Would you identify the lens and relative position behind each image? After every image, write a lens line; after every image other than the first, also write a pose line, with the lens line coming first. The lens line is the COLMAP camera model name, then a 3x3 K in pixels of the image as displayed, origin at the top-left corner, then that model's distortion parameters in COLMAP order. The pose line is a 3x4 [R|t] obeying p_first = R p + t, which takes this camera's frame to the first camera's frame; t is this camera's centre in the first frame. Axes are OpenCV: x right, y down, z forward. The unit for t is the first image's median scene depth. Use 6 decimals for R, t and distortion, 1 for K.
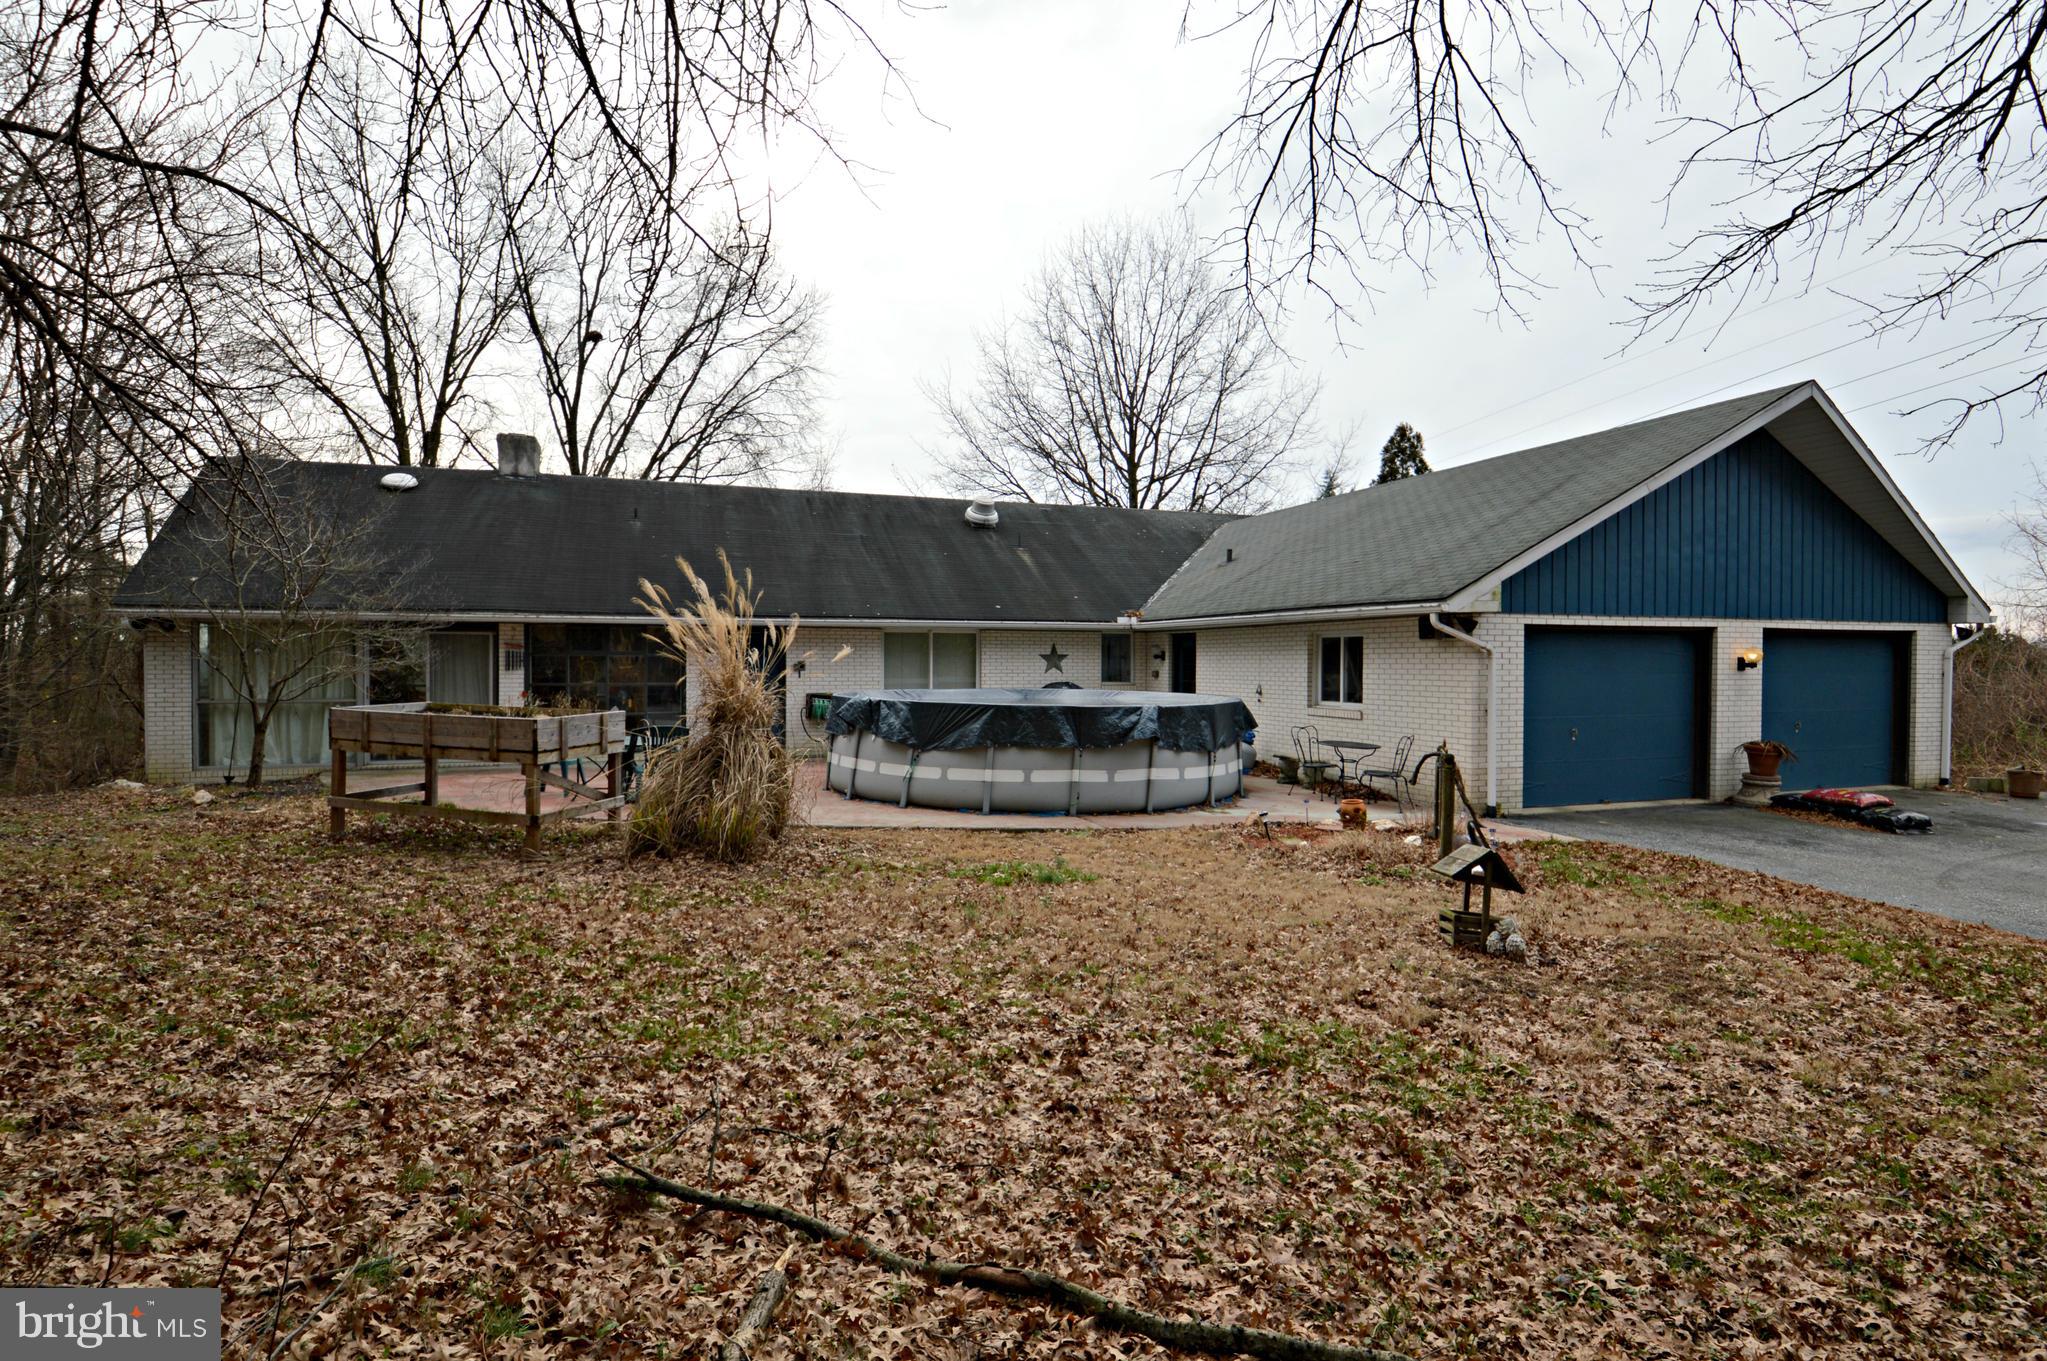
lens RADIAL K [[1022.0, 0, 1023.5], [0, 1022.0, 680.5], [0, 0, 1]] dist [-0.024982, -0.000088]
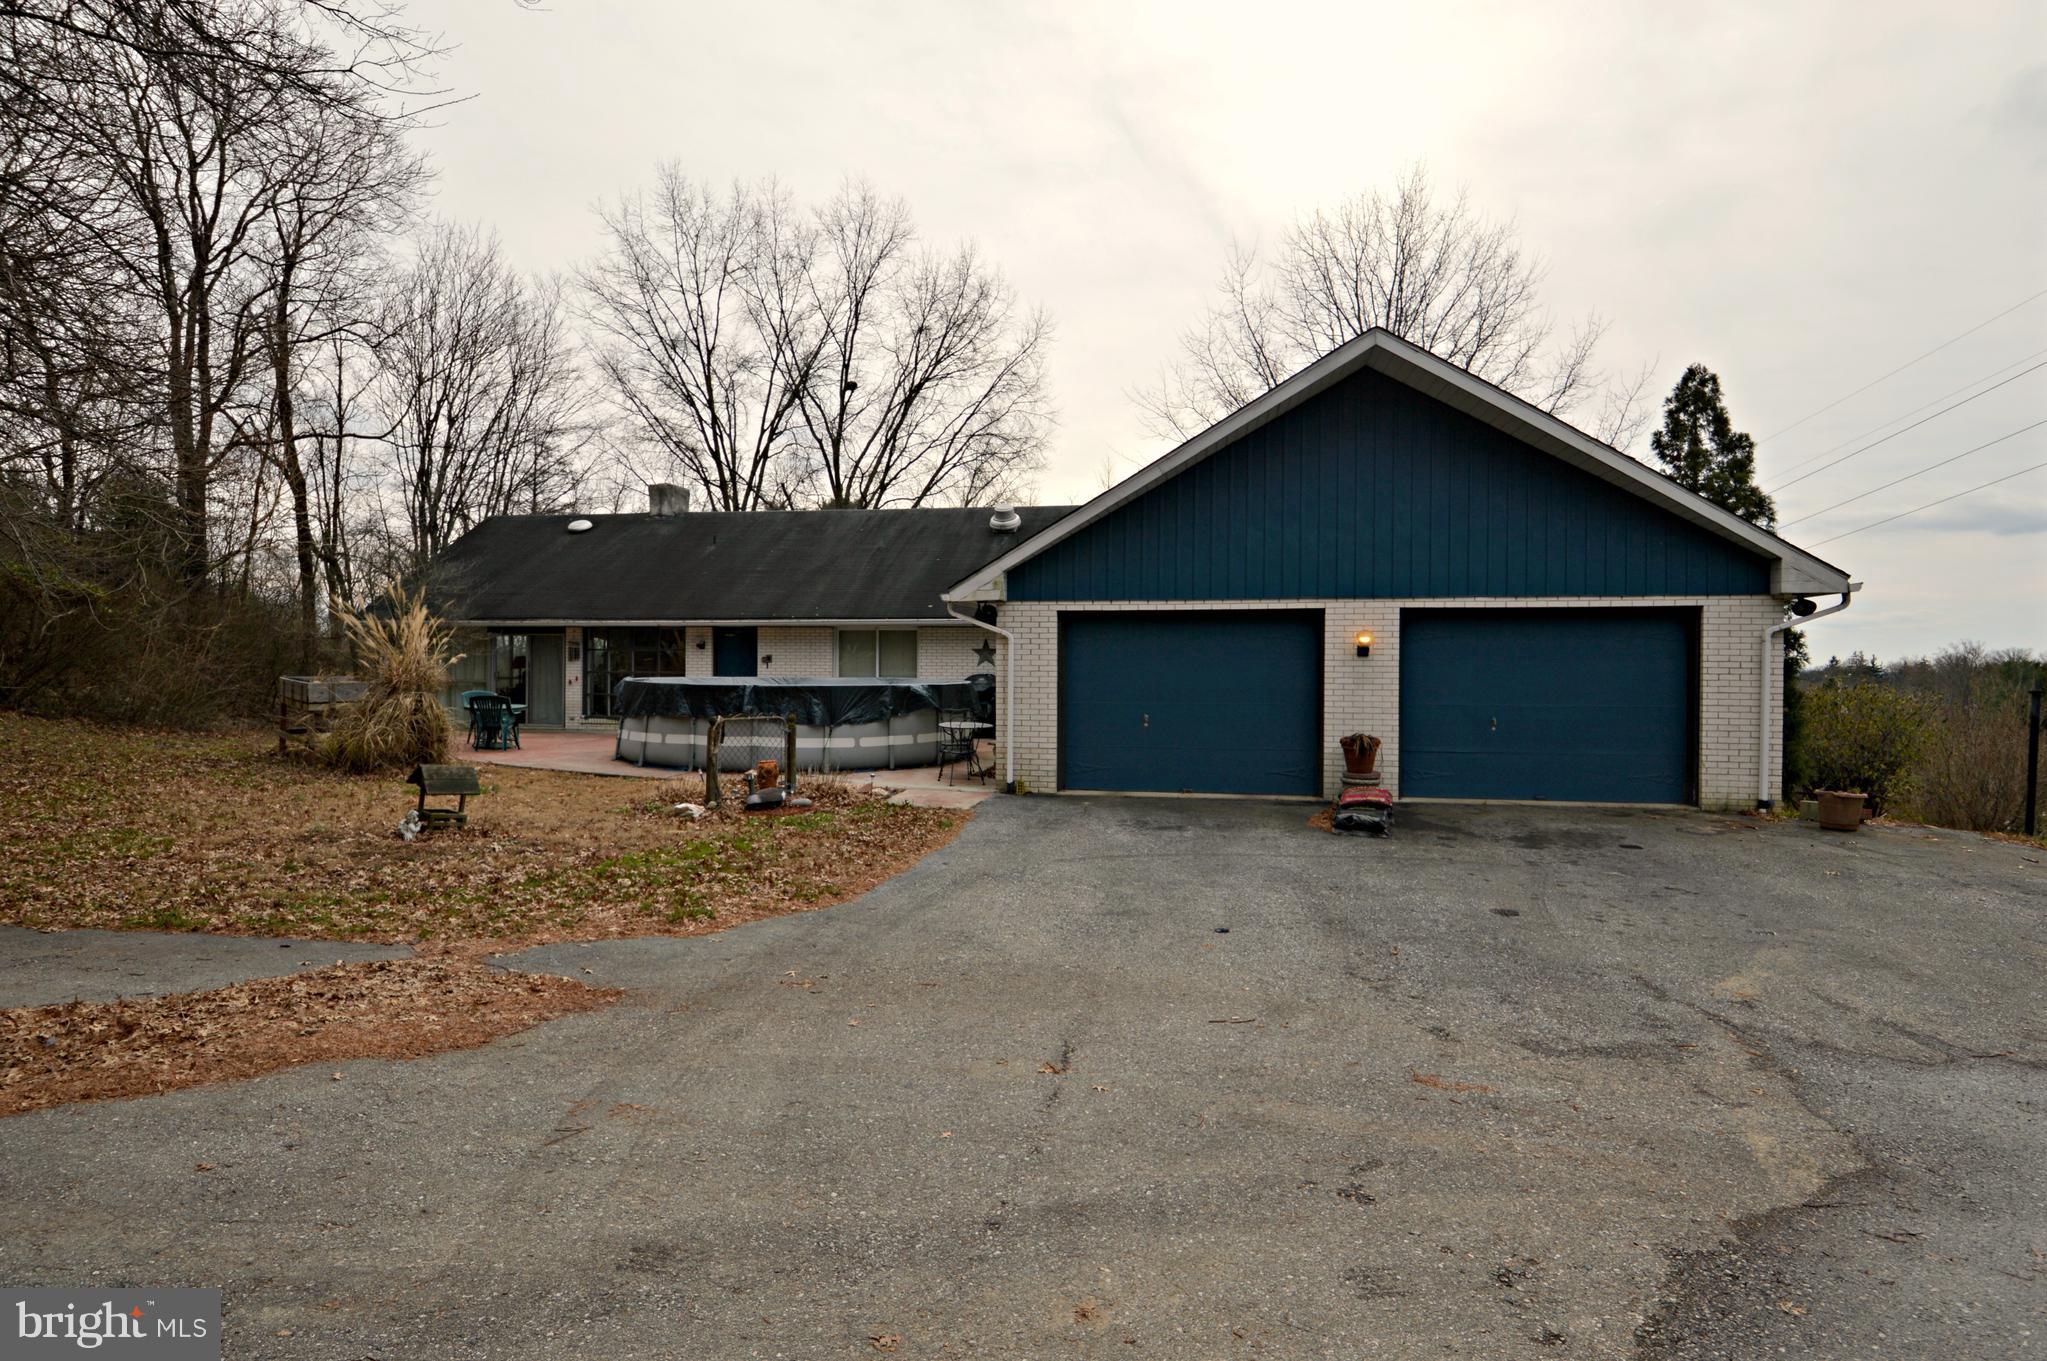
lens RADIAL K [[1055.1, 0, 1023.5], [0, 1055.1, 680.5], [0, 0, 1]] dist [-0.004313, -0.001126]
pose [[0.882520, 0.006914, -0.470225, 0.803240], [-0.009460, 0.999951, -0.003052, 0.015968], [0.470180, 0.007141, 0.882541, 0.027491]]
